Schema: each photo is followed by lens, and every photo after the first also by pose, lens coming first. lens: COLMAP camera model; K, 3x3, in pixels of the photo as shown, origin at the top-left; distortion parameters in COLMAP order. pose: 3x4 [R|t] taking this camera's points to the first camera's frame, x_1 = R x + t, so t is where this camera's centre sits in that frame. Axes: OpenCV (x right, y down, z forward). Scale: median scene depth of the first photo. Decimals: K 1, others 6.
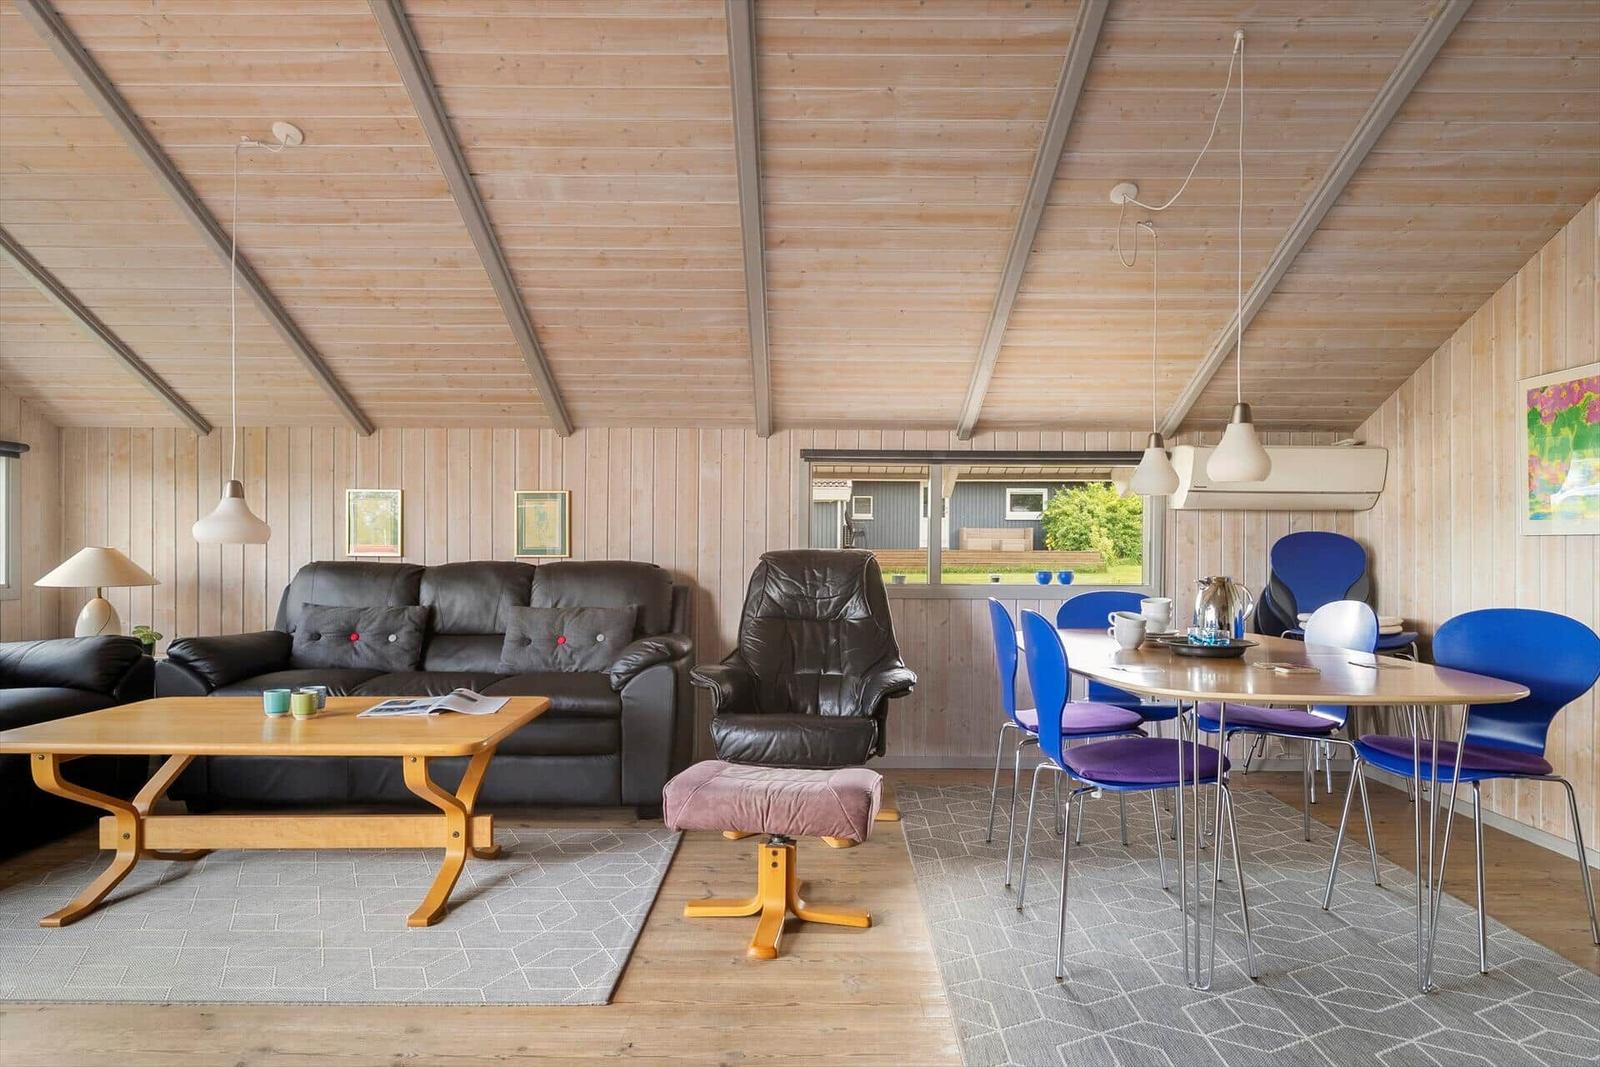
lens RADIAL K [[924.8, 0, 798.1], [0, 924.8, 550.5], [0, 0, 1]] dist [0.002605, 0.000378]
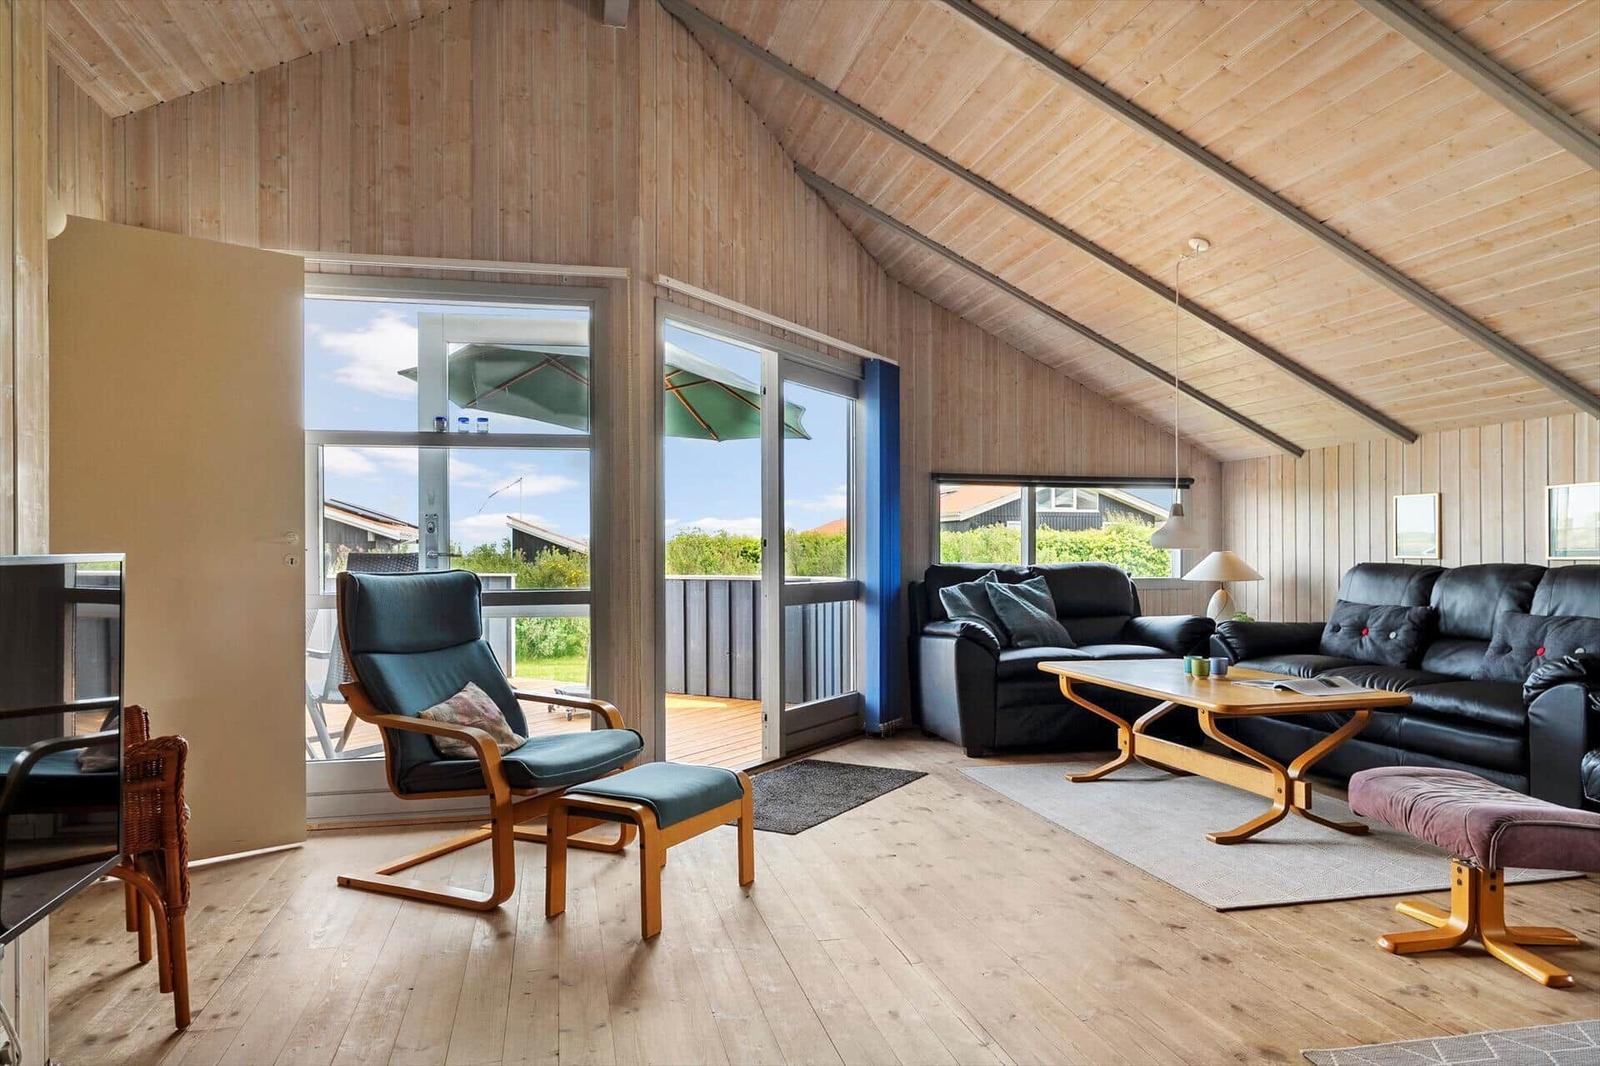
lens RADIAL K [[1006.0, 0, 804.4], [0, 1006.0, 551.0], [0, 0, 1]] dist [0.001466, -0.002400]
pose [[0.239427, -0.006830, -0.970890, 0.523016], [0.003458, 0.999975, -0.006182, 0.002722], [0.970908, -0.001877, 0.239445, 0.065271]]
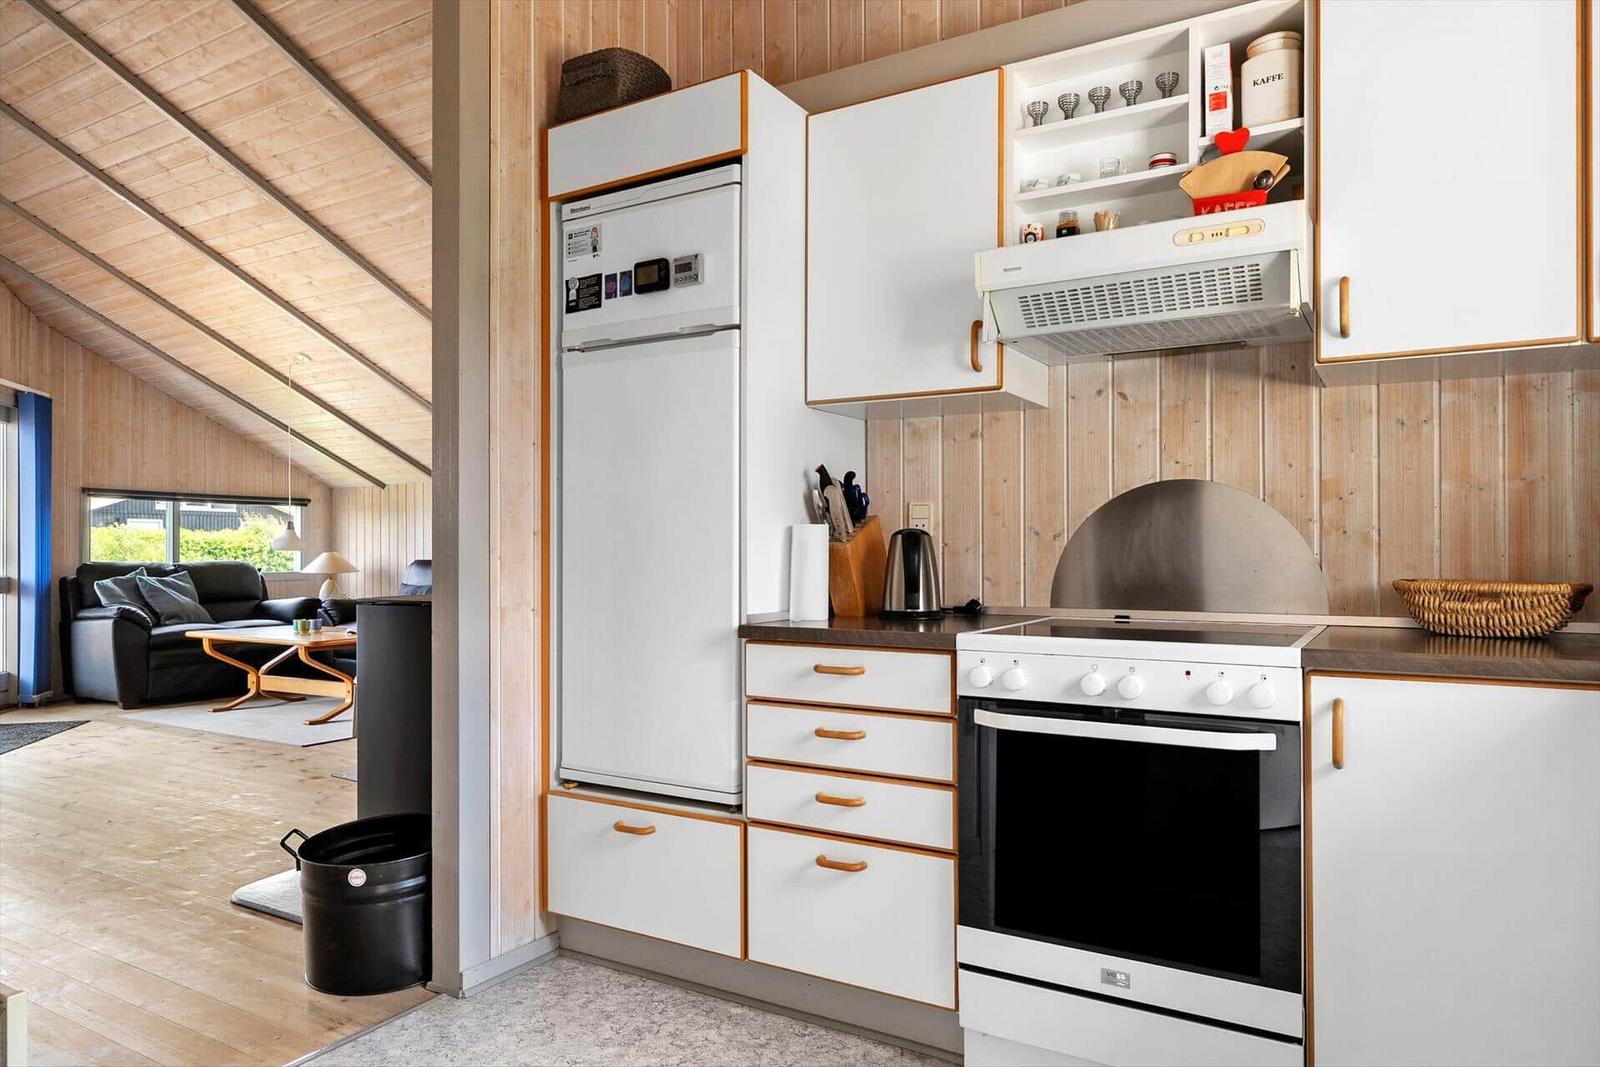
lens RADIAL K [[1006.0, 0, 804.4], [0, 1006.0, 551.5], [0, 0, 1]] dist [0.001466, -0.002400]
pose [[0.862240, -0.005188, -0.506473, 1.151235], [0.004948, 0.999986, -0.001819, 0.003377], [0.506476, -0.000938, 0.862254, -0.293561]]
